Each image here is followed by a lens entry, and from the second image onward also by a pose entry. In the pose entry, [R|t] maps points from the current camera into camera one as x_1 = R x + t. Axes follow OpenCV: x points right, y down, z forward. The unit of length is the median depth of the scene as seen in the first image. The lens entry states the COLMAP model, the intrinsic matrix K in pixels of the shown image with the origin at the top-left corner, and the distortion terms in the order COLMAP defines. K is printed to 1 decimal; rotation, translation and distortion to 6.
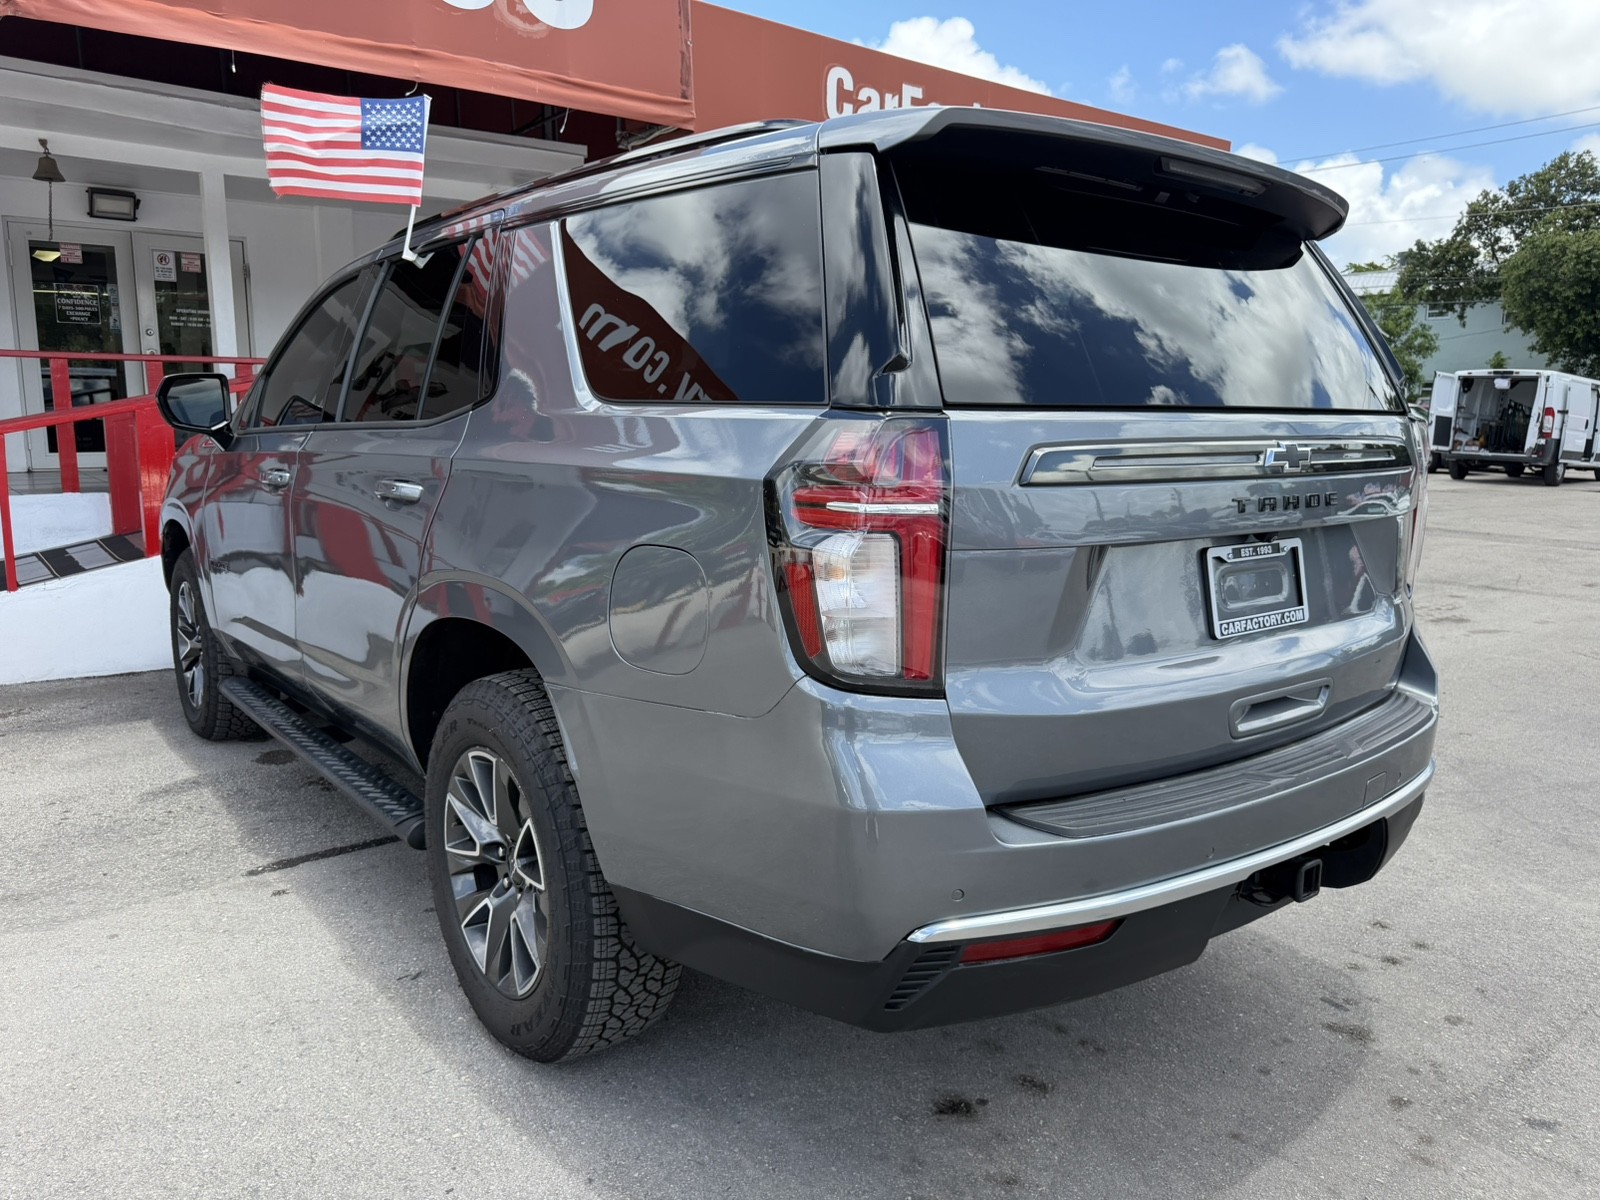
lens RADIAL K [[1146.0, 0, 797.3], [0, 1146.0, 605.9], [0, 0, 1]] dist [-0.008654, 0.005122]
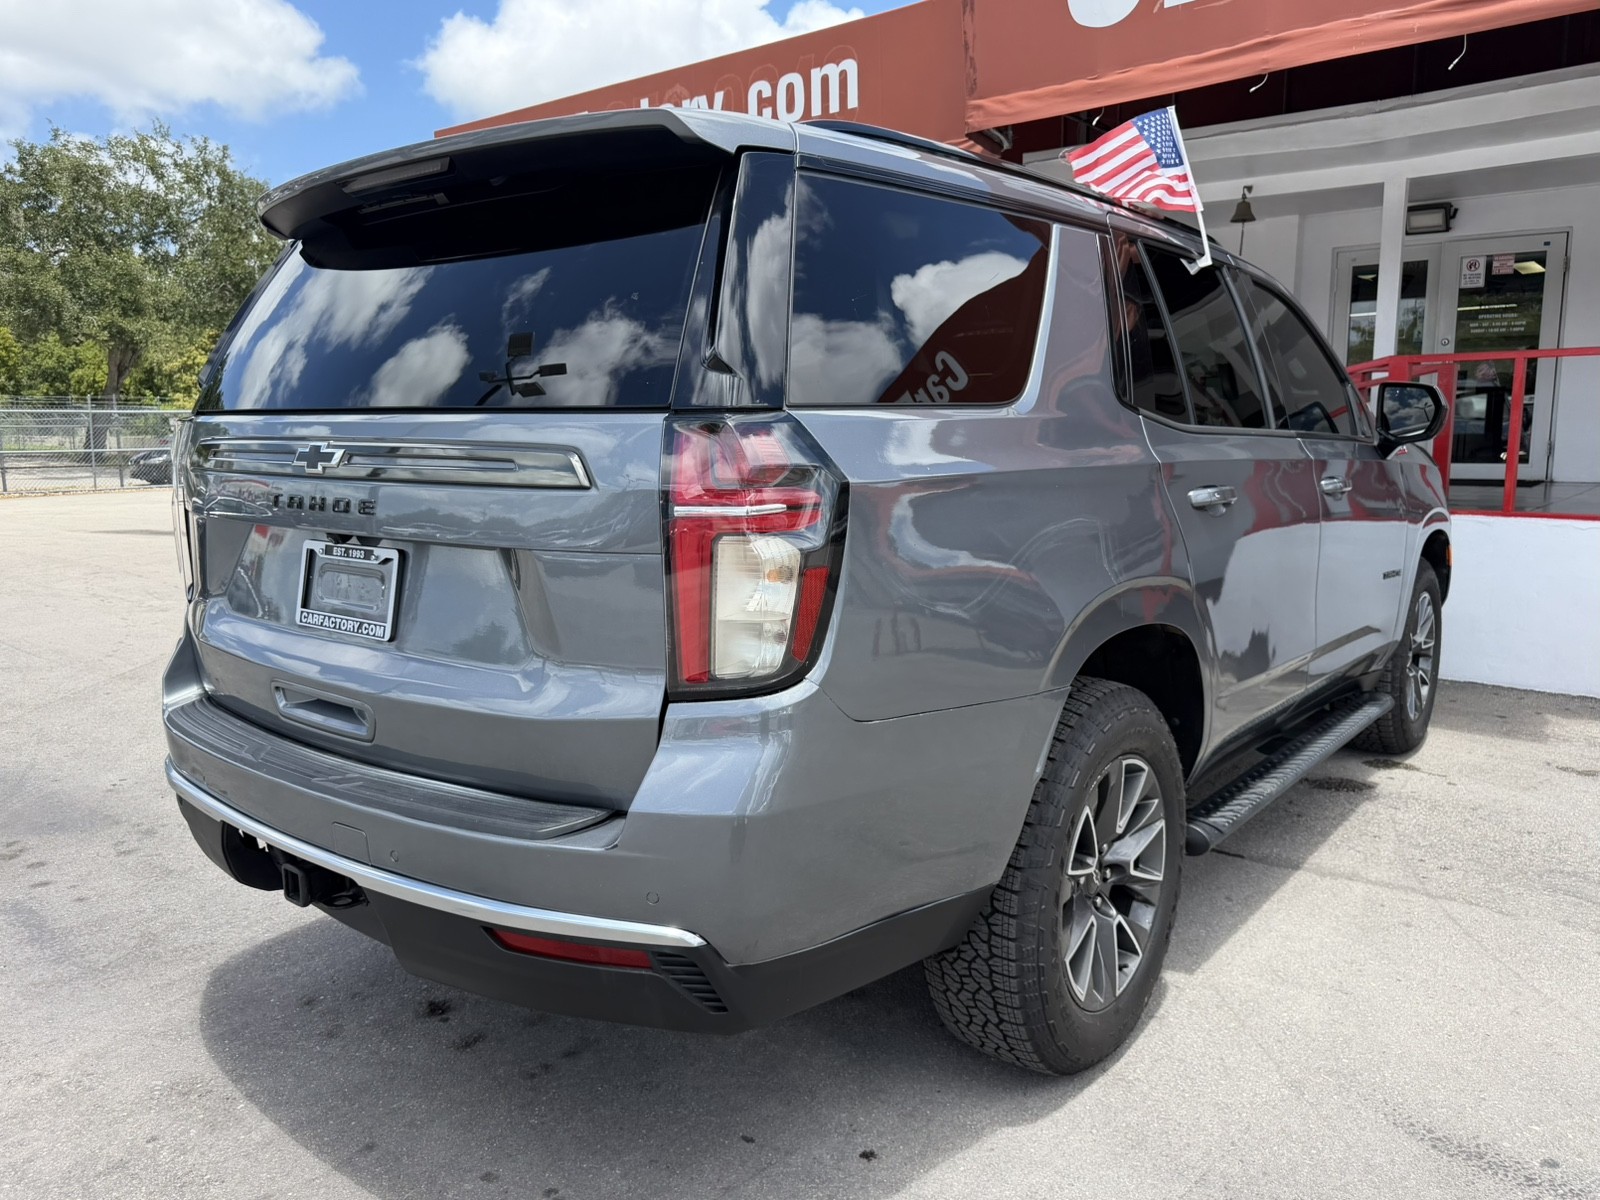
lens RADIAL K [[1174.2, 0, 801.3], [0, 1174.2, 608.1], [0, 0, 1]] dist [-0.002369, -0.001801]
pose [[0.231607, 0.140470, -0.962614, 0.401510], [-0.153056, 0.982458, 0.106540, -0.046039], [0.960694, 0.122658, 0.249044, 0.306229]]
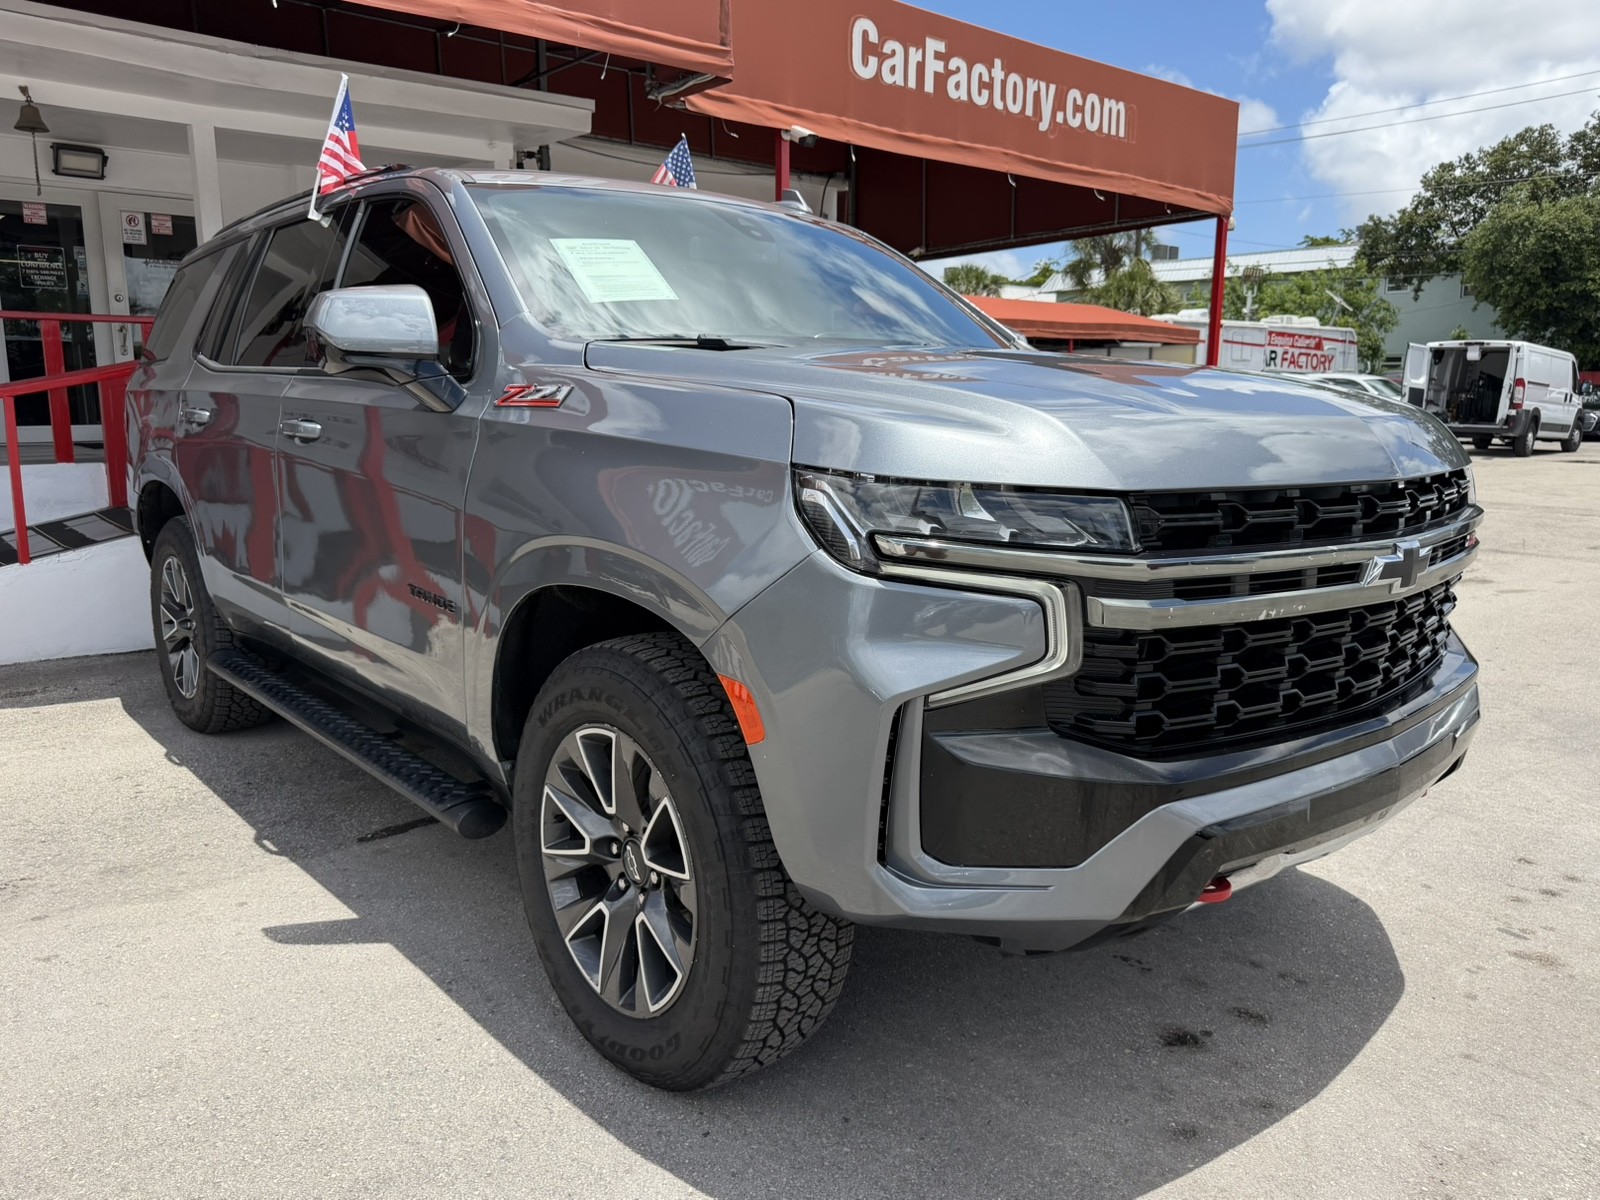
lens RADIAL K [[1174.2, 0, 801.3], [0, 1174.2, 608.1], [0, 0, 1]] dist [-0.002369, -0.001801]
pose [[0.998733, -0.014381, 0.048232, -0.070992], [0.013727, 0.999810, 0.013861, 0.014247], [-0.048422, -0.013182, 0.998740, 0.002378]]
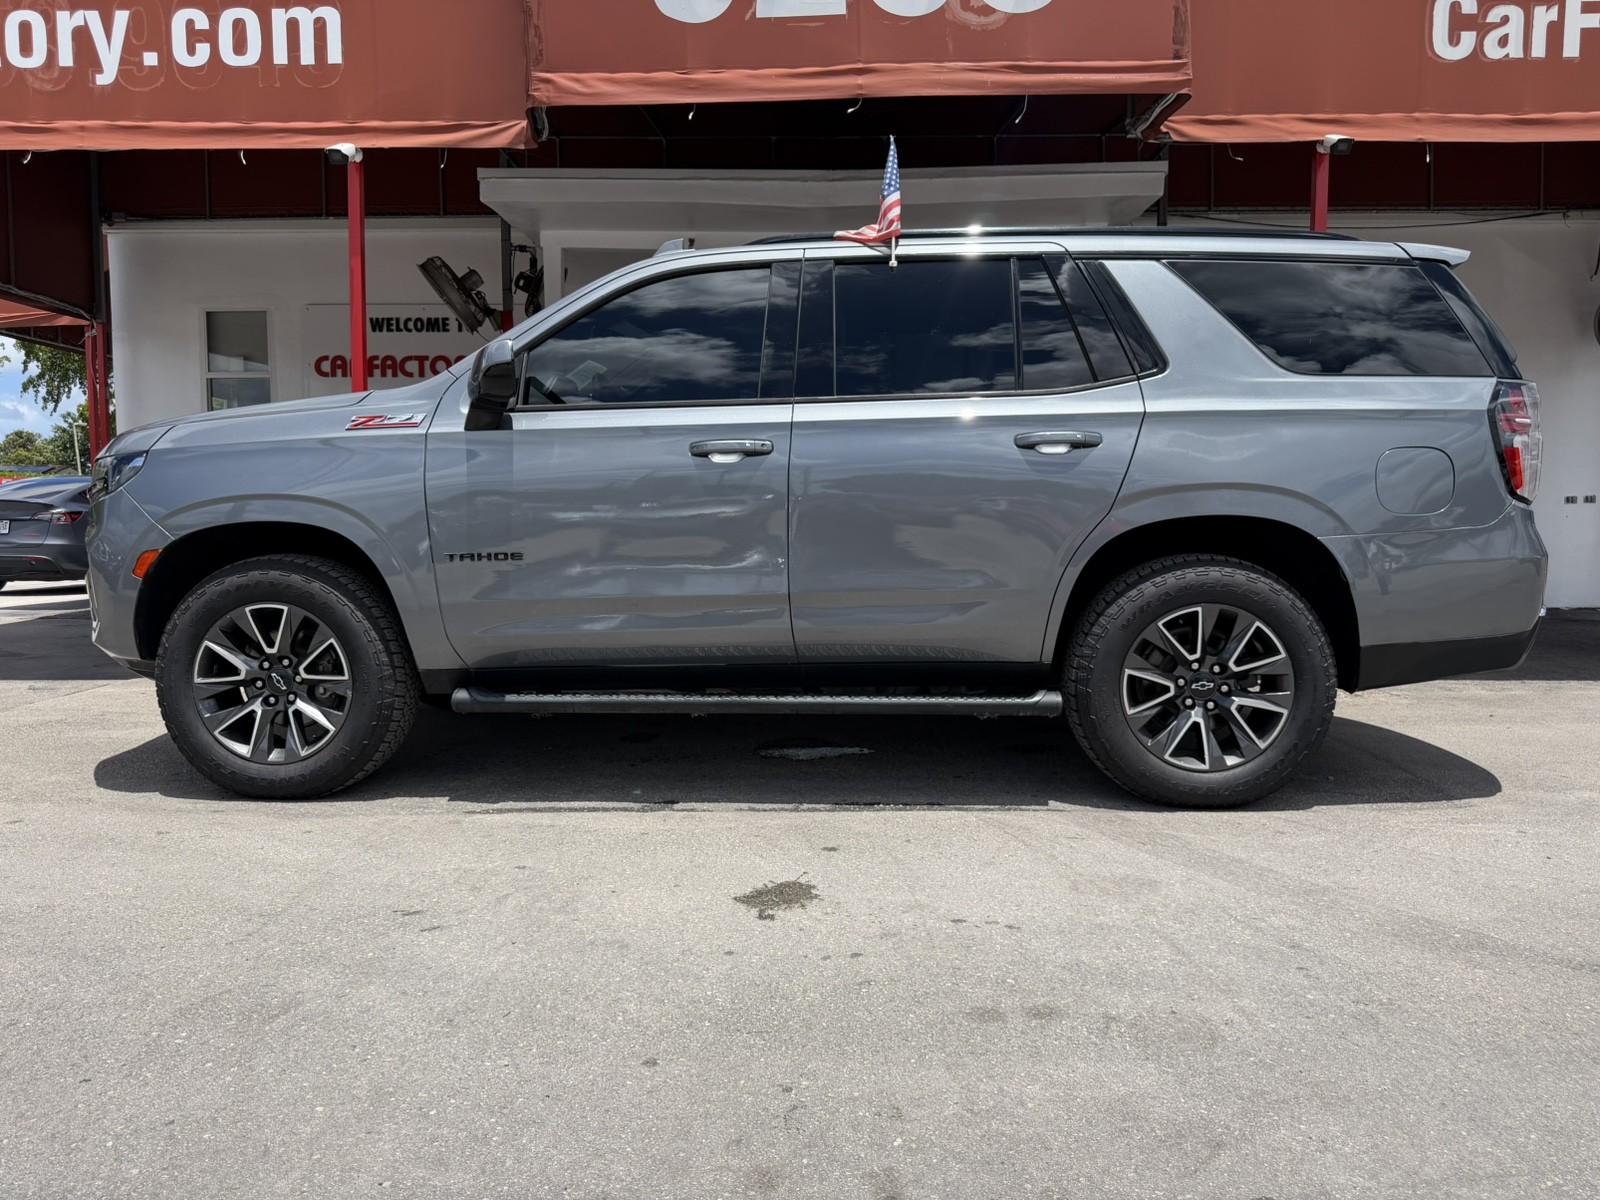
lens RADIAL K [[1145.9, 0, 800.0], [0, 1145.9, 600.0], [0, 0, 1]] dist [-0.001501, -0.003027]
pose [[0.779177, 0.037590, -0.625675, 0.191032], [-0.095204, 0.993716, -0.058860, 0.032147], [0.619531, 0.105429, 0.777860, 0.158605]]
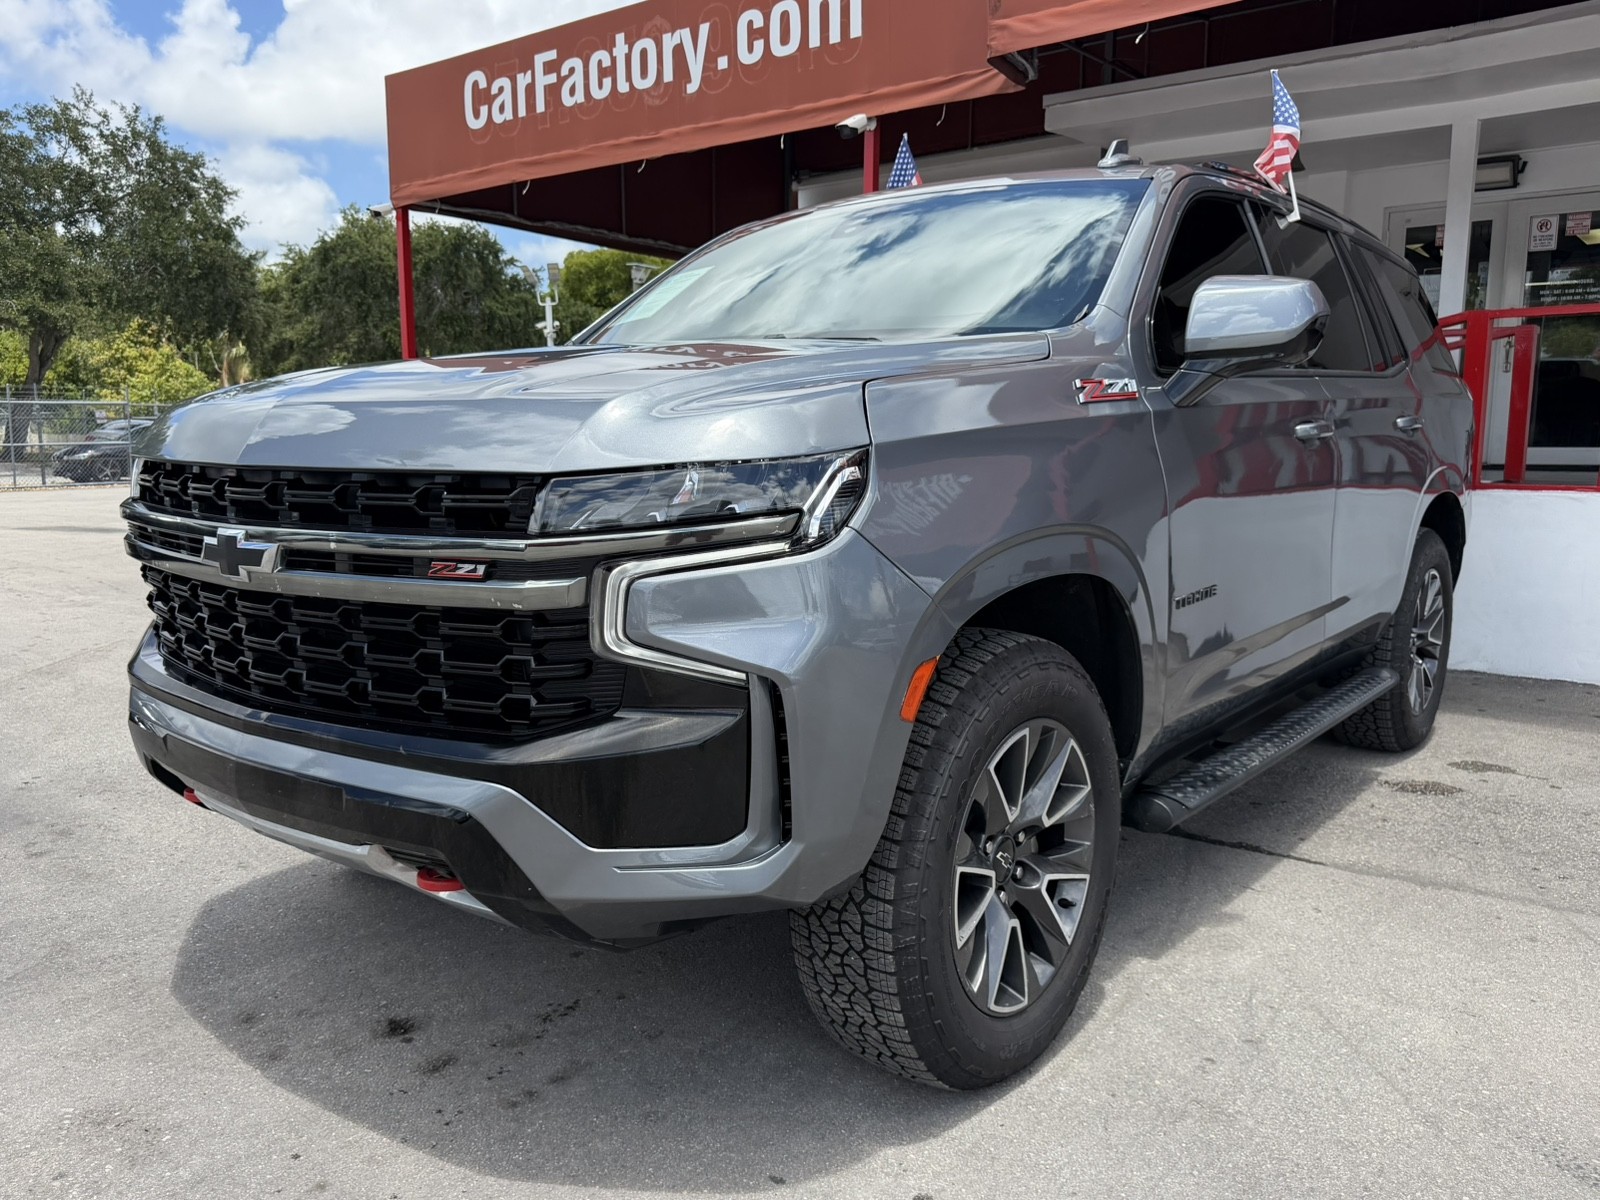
lens RADIAL K [[1267.7, 0, 768.4], [0, 1267.7, 638.5], [0, 0, 1]] dist [0.003272, -0.007637]
pose [[0.224311, 0.151411, -0.962683, 0.369538], [-0.155143, 0.980806, 0.118112, -0.022564], [0.962089, 0.122860, 0.243496, 0.303370]]
